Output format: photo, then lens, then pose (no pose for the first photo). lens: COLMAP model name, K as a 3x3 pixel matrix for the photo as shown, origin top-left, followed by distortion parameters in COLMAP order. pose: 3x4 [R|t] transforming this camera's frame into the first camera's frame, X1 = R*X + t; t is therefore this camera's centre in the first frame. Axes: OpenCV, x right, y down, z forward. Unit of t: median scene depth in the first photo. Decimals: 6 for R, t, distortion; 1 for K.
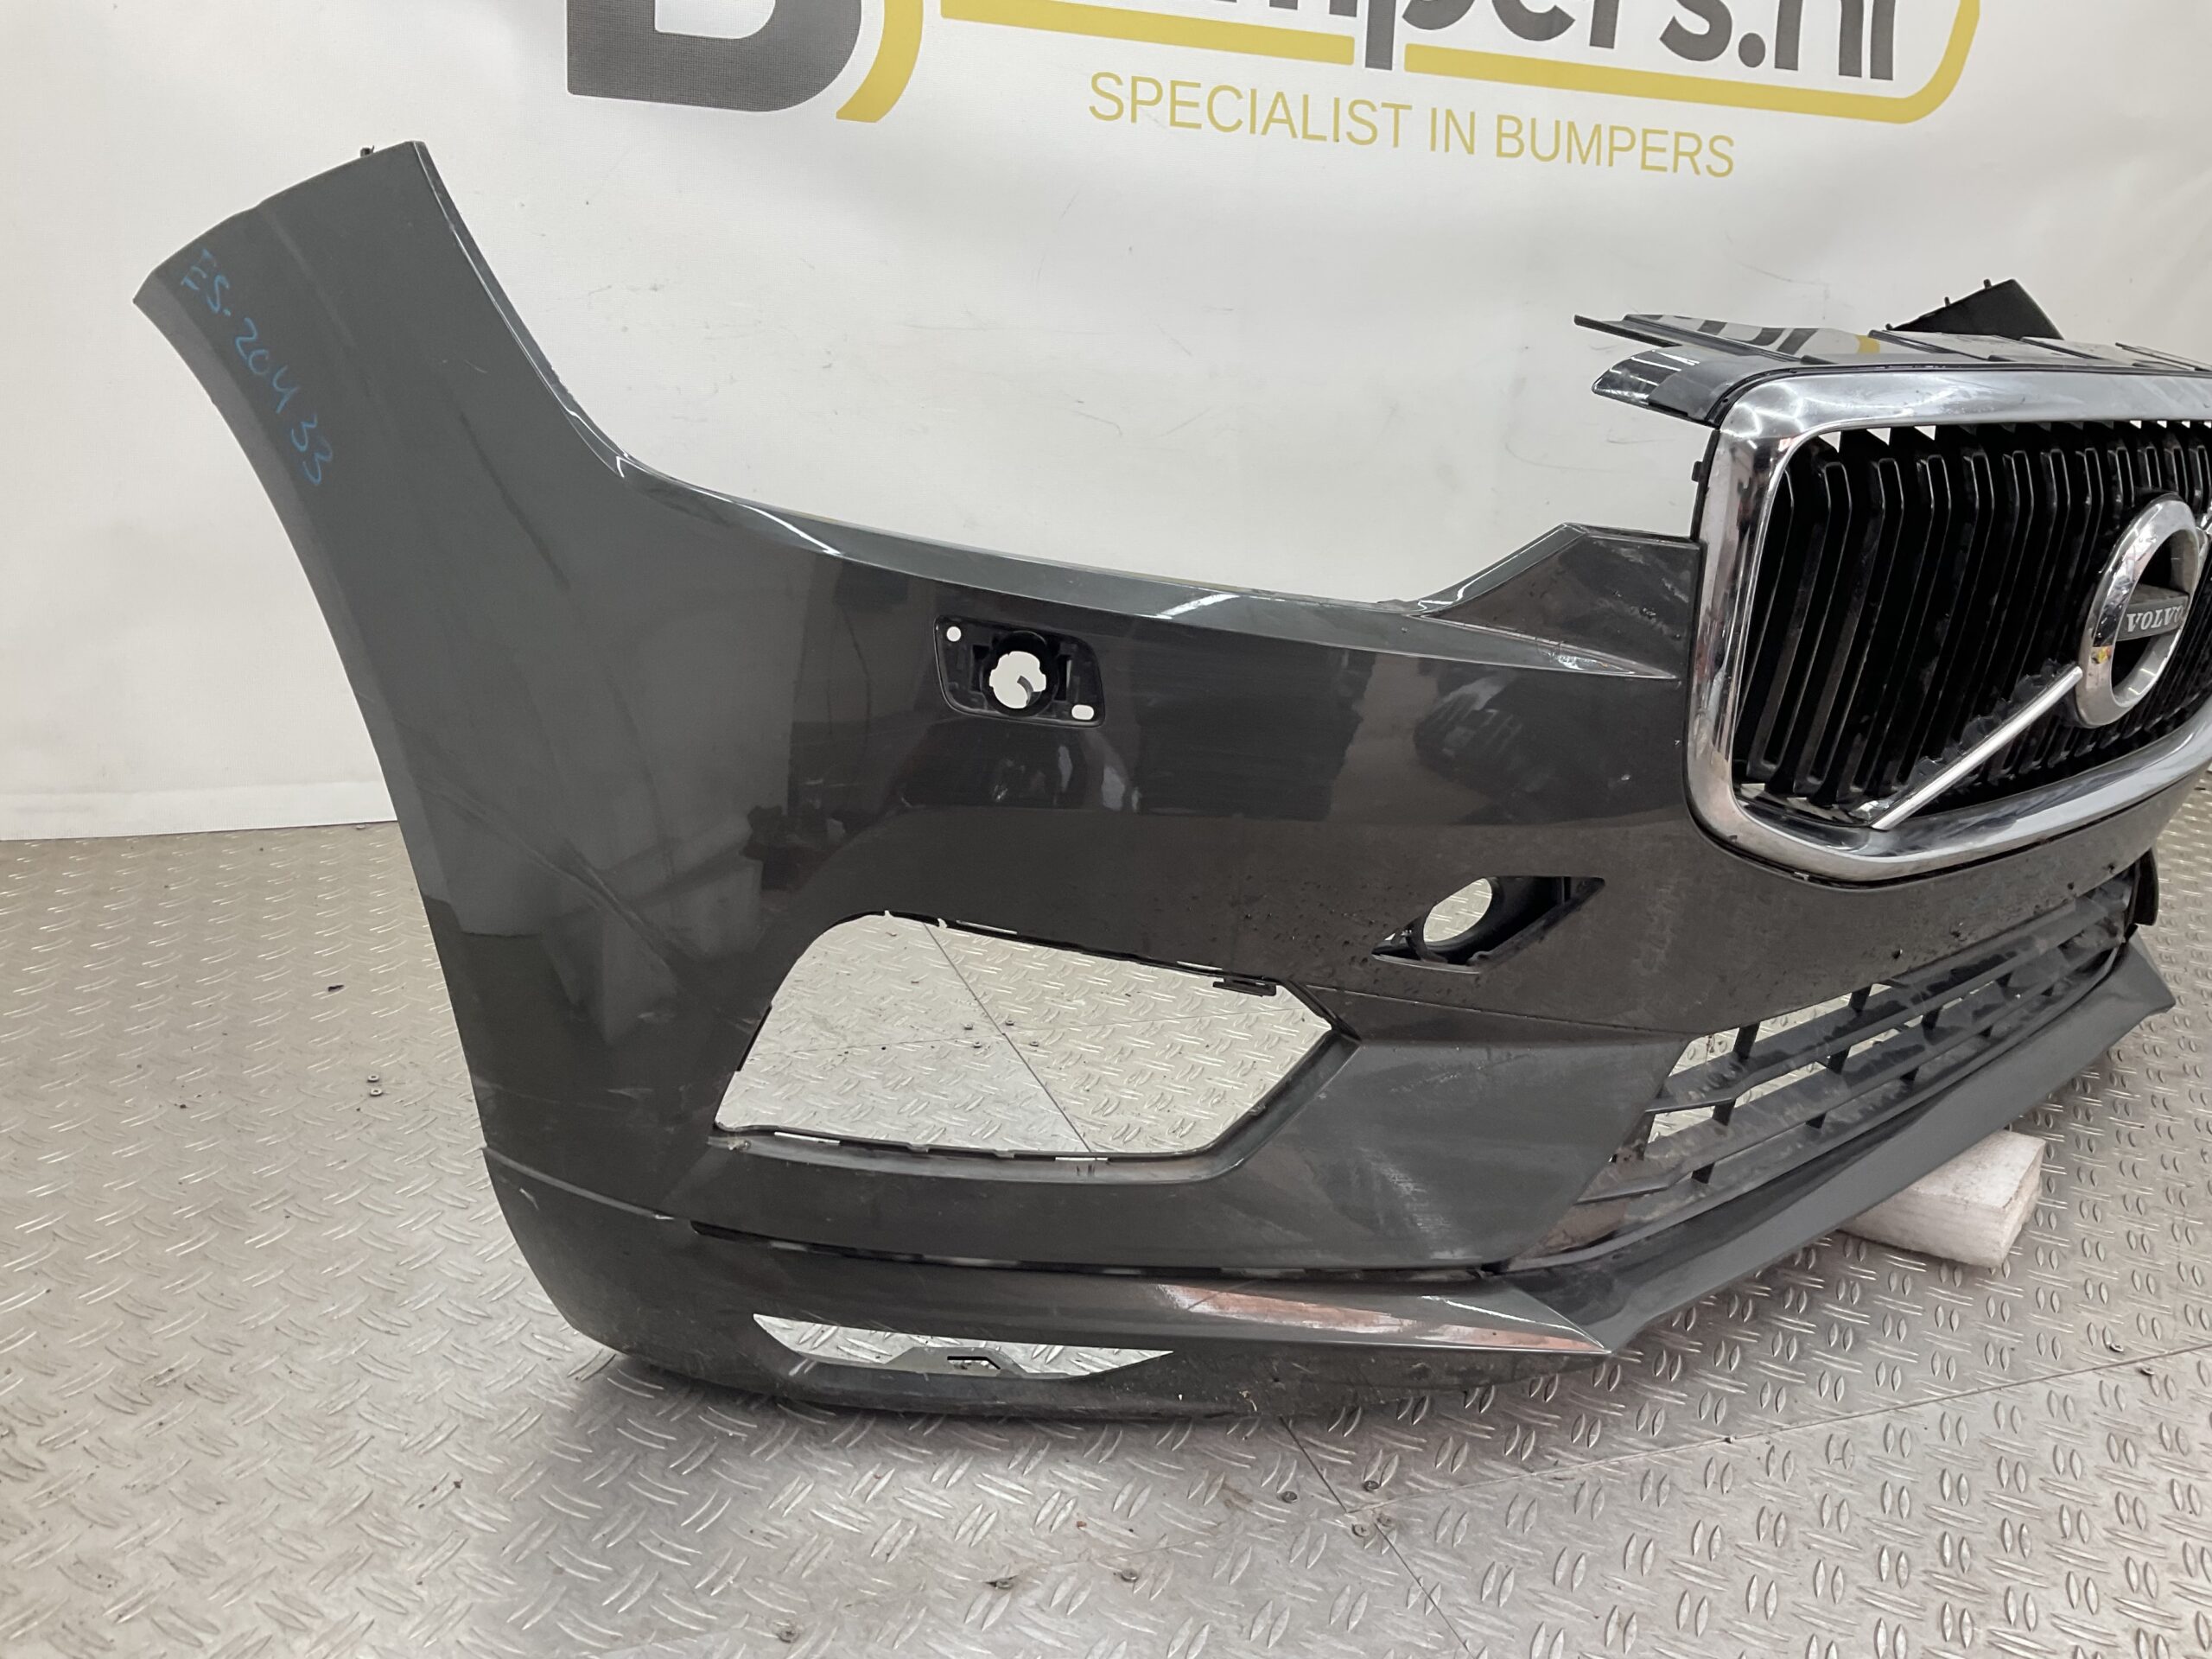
lens RADIAL K [[1776.3, 0, 1103.3], [0, 1776.3, 789.3], [0, 0, 1]] dist [0.068252, -0.125032]
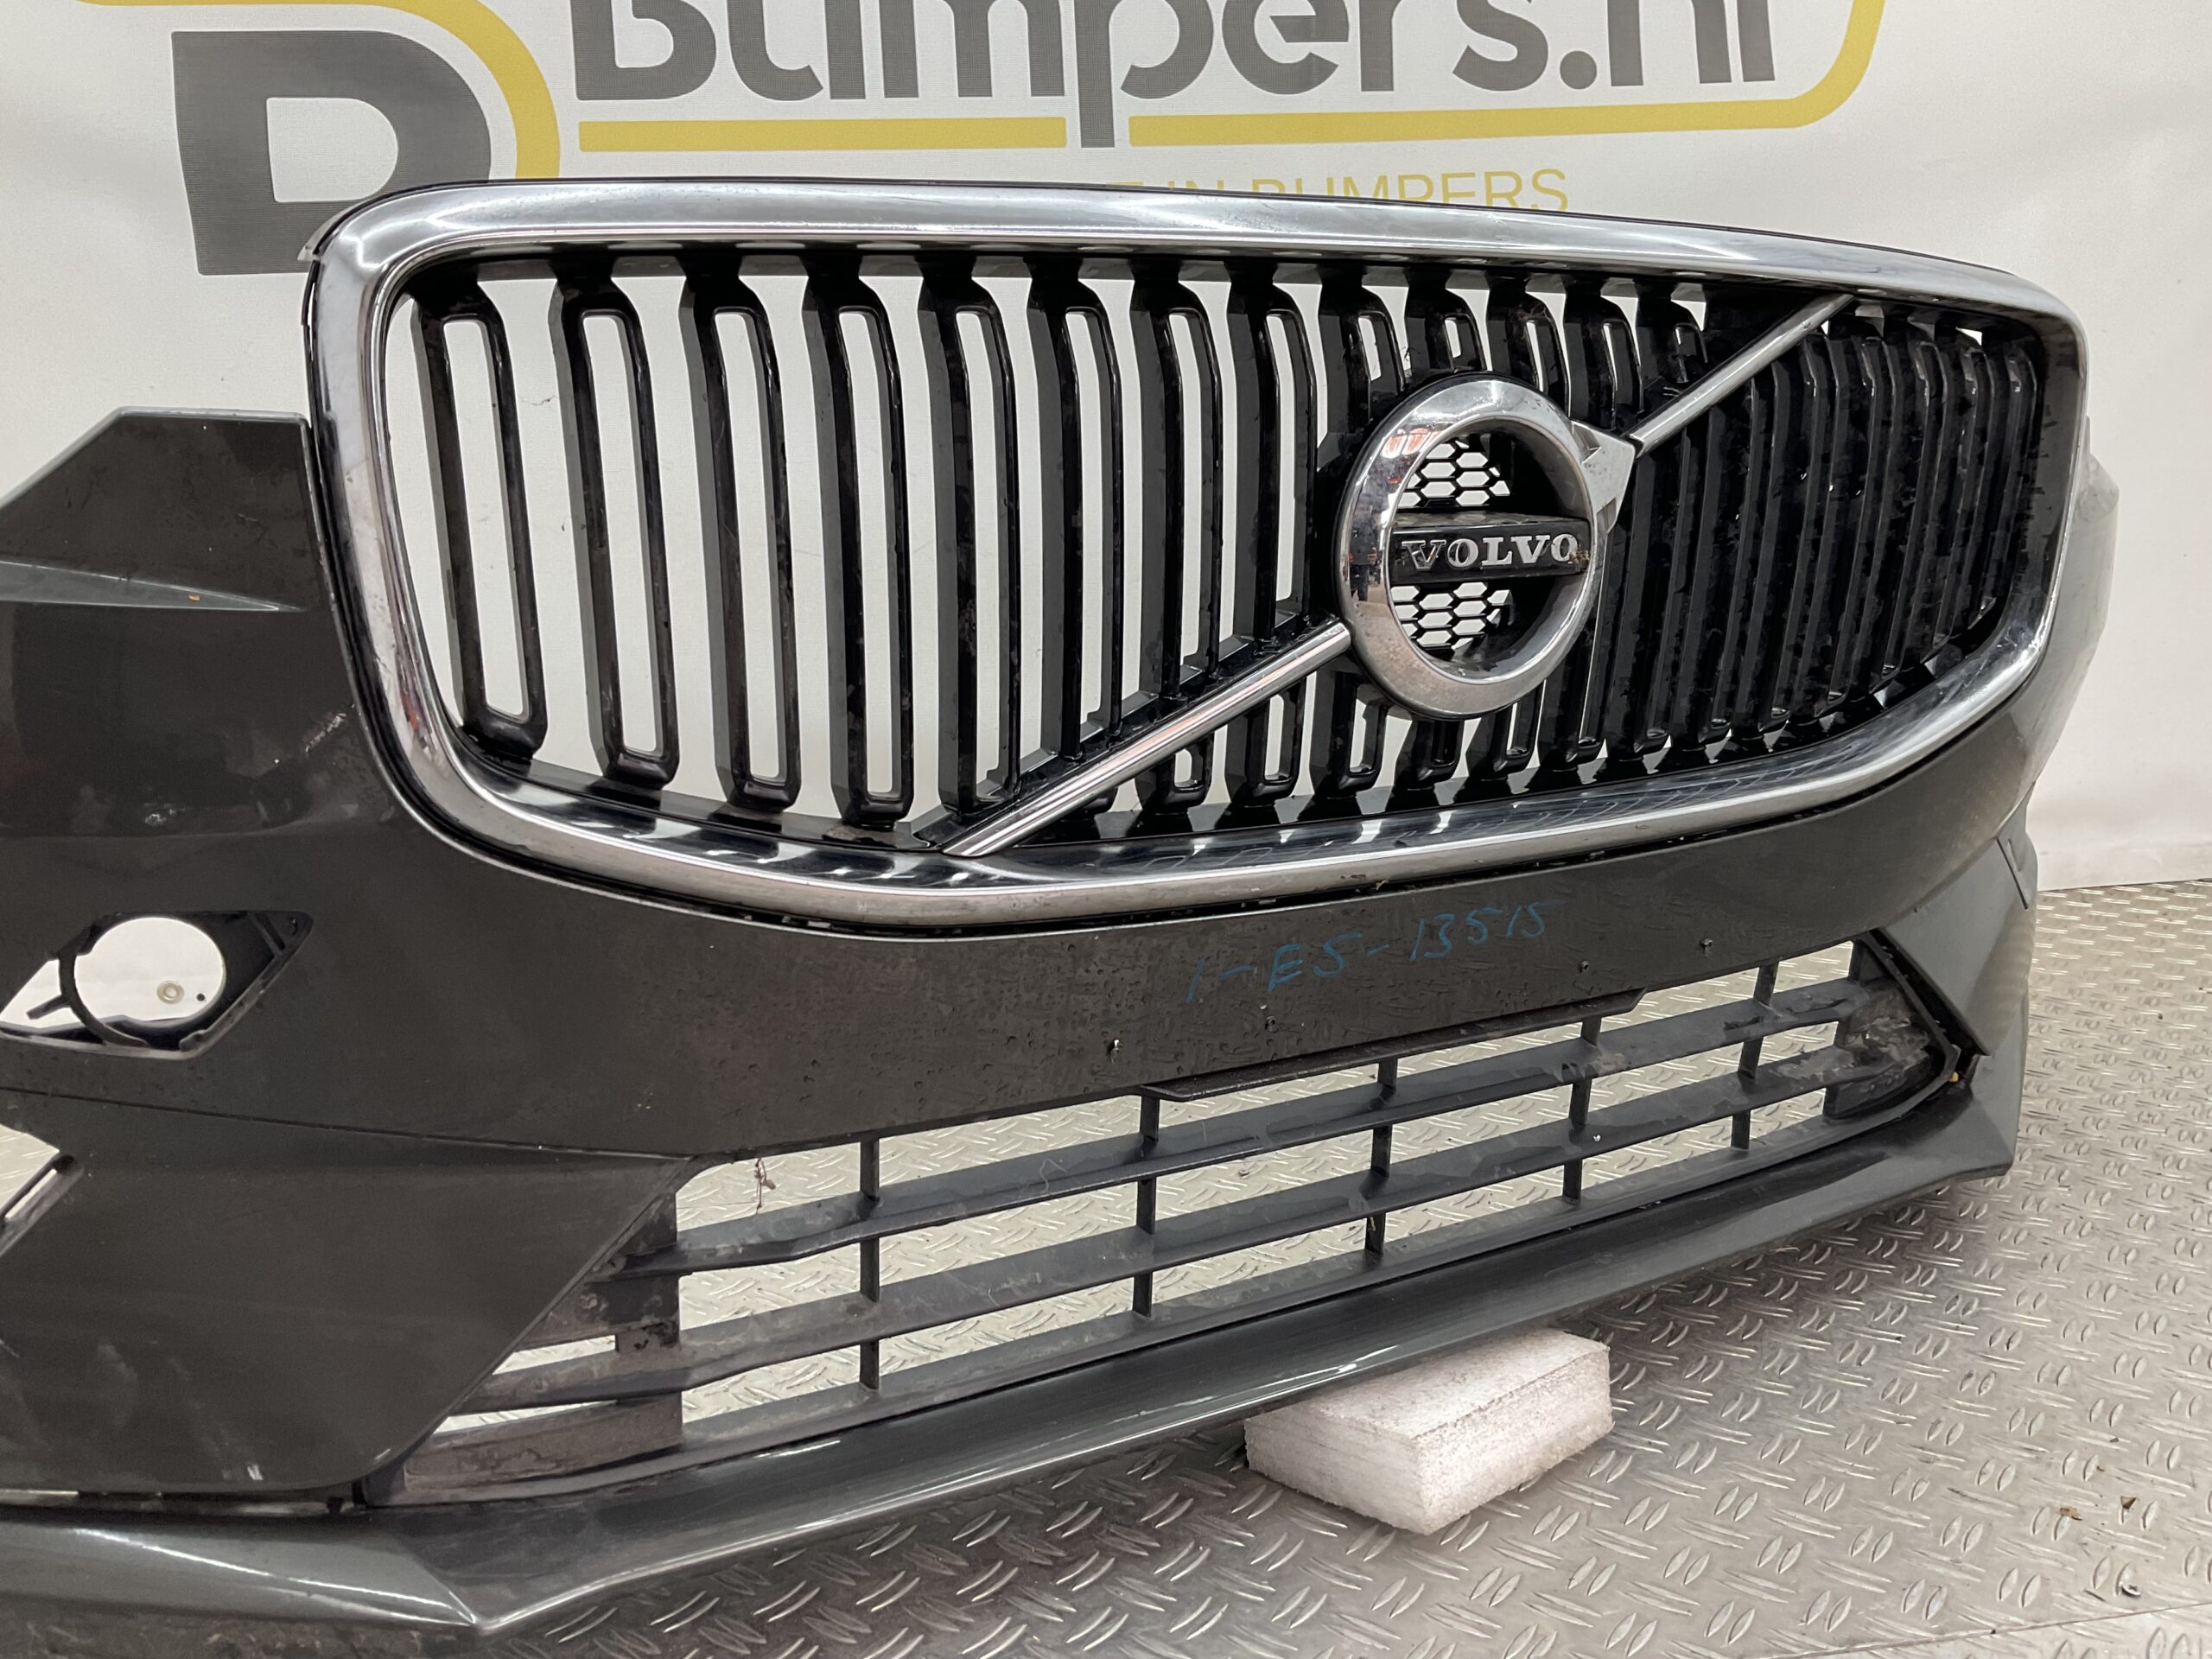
lens RADIAL K [[1776.3, 0, 1138.5], [0, 1776.3, 800.6], [0, 0, 1]] dist [0.068252, -0.125032]
pose [[0.969532, -0.074324, -0.233415, 0.564171], [0.039523, 0.987838, -0.150380, 0.092271], [0.241753, 0.136574, 0.960678, 0.290699]]
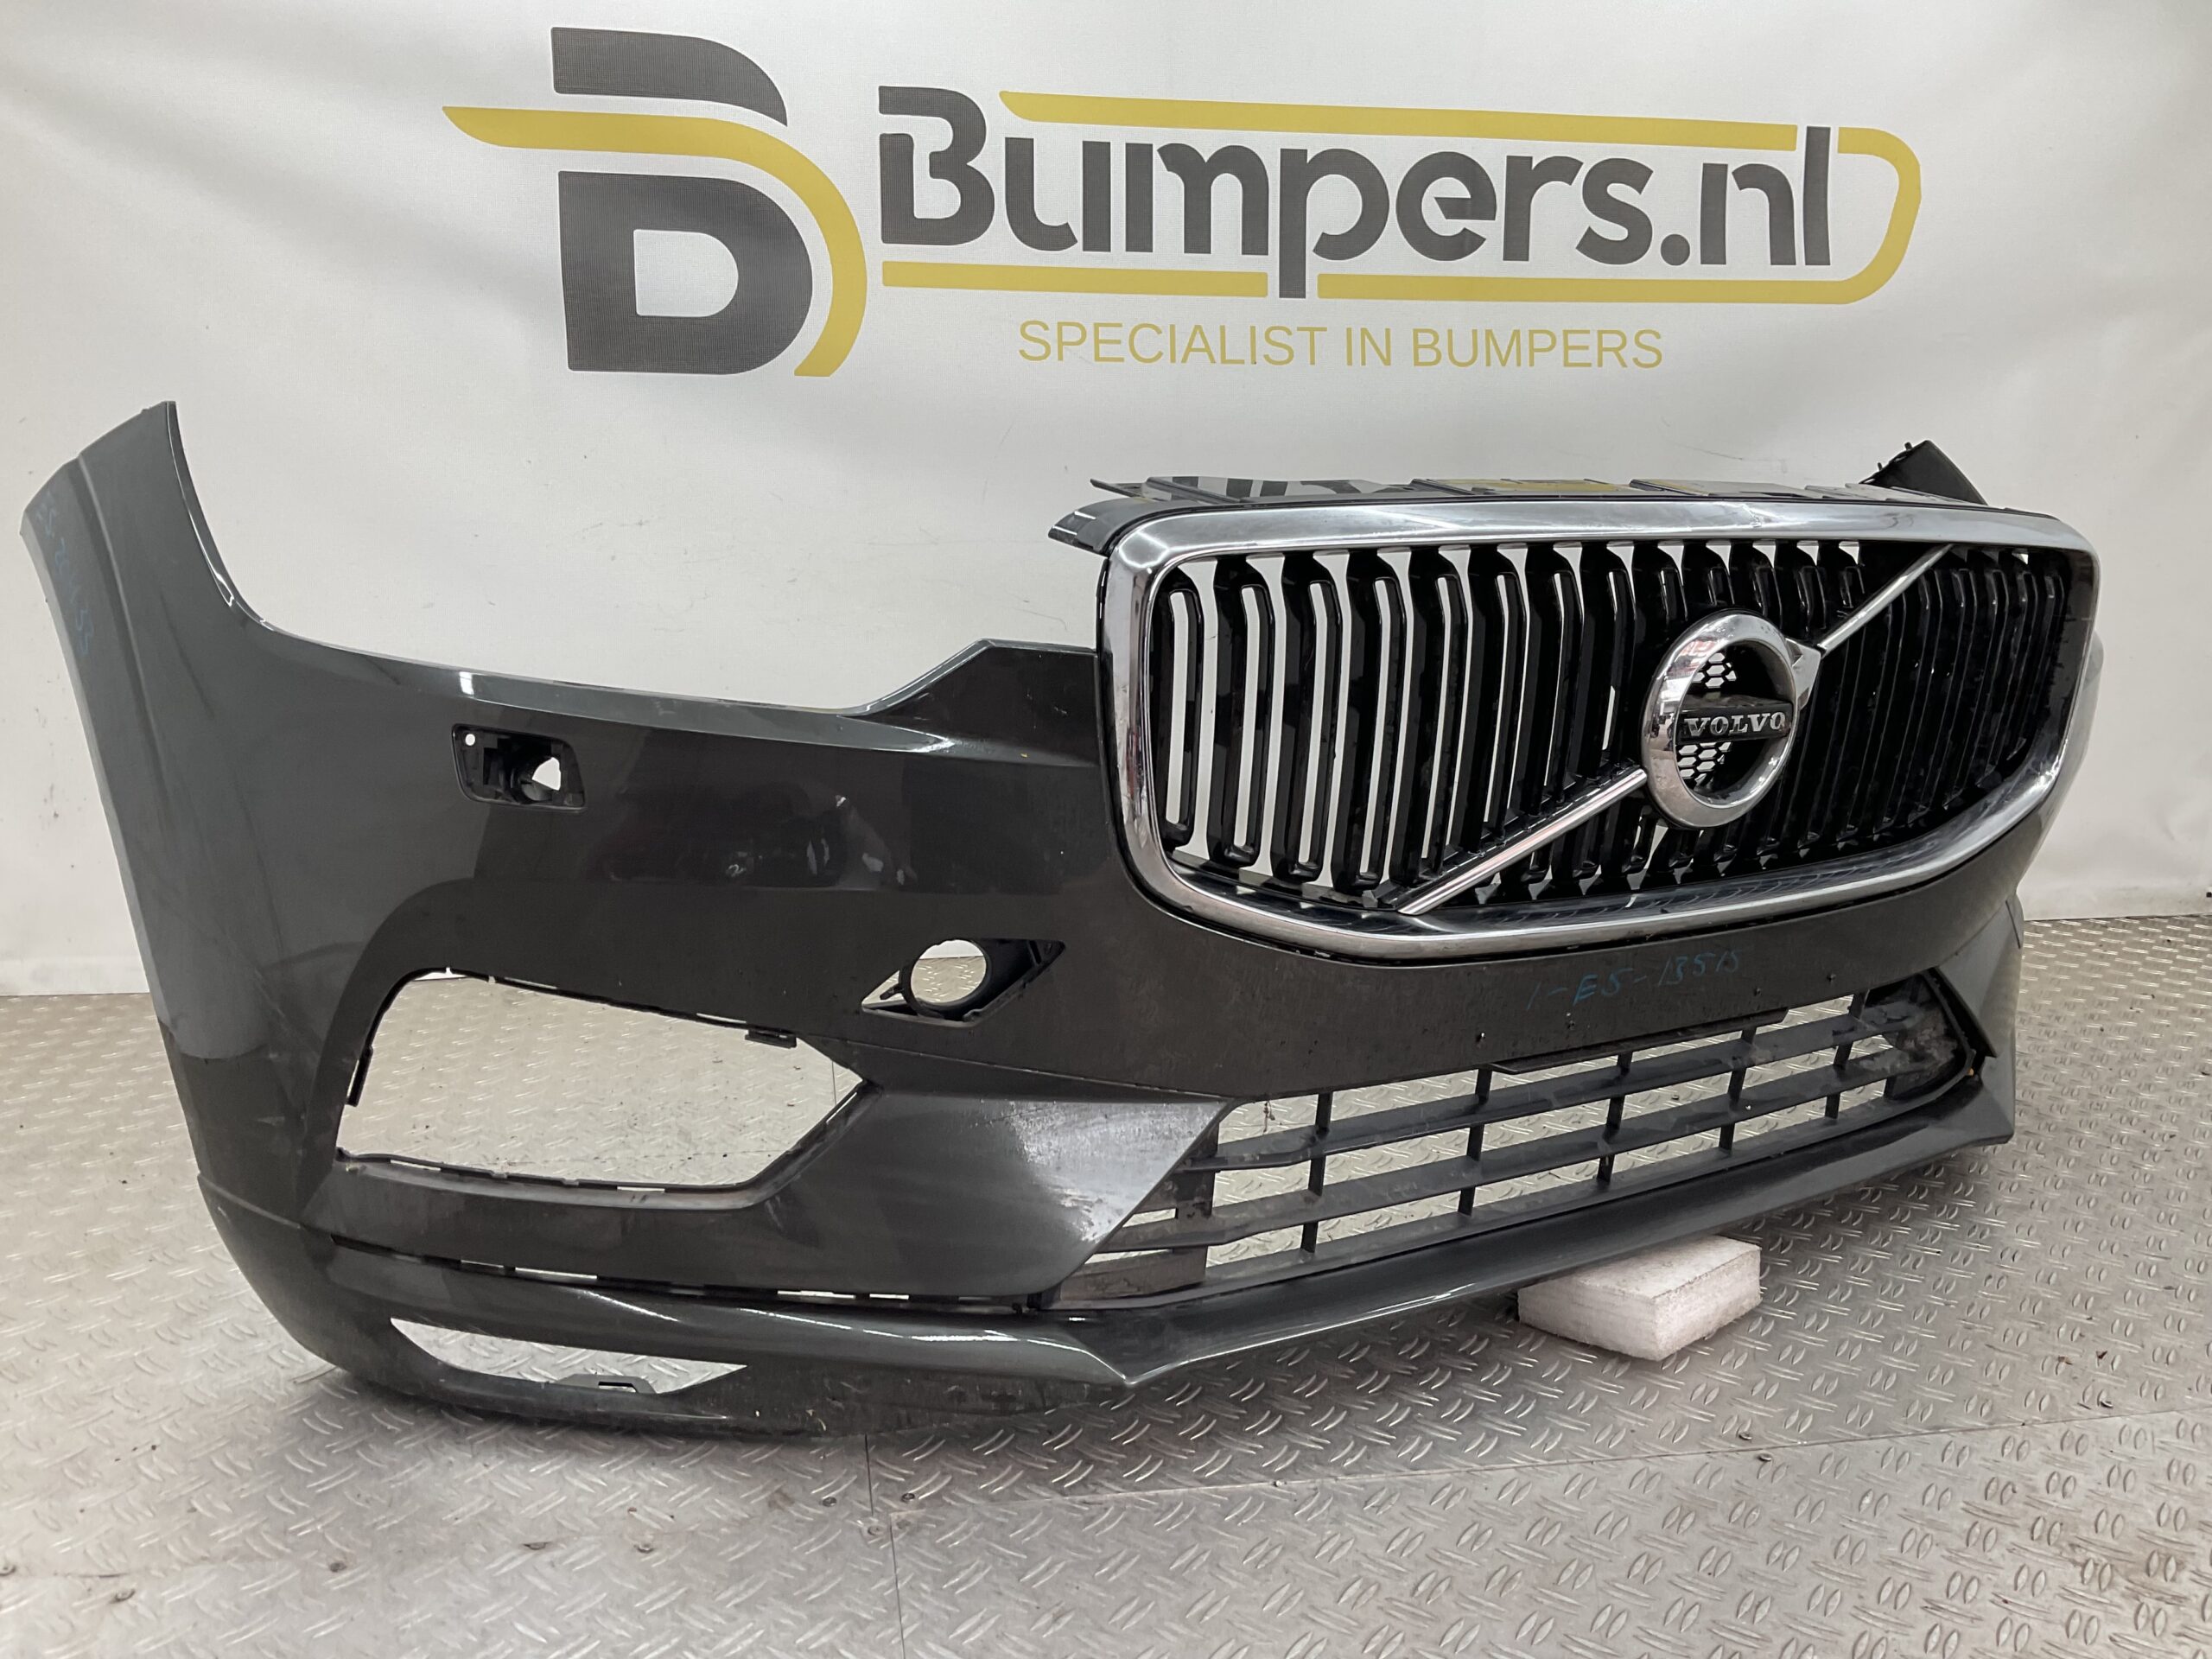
lens RADIAL K [[1776.3, 0, 1132.0], [0, 1776.3, 800.5], [0, 0, 1]] dist [0.068252, -0.125032]
pose [[0.981311, -0.030898, -0.189930, 0.403591], [0.006153, 0.991558, -0.129518, 0.079857], [0.192328, 0.125929, 0.973217, -0.094860]]
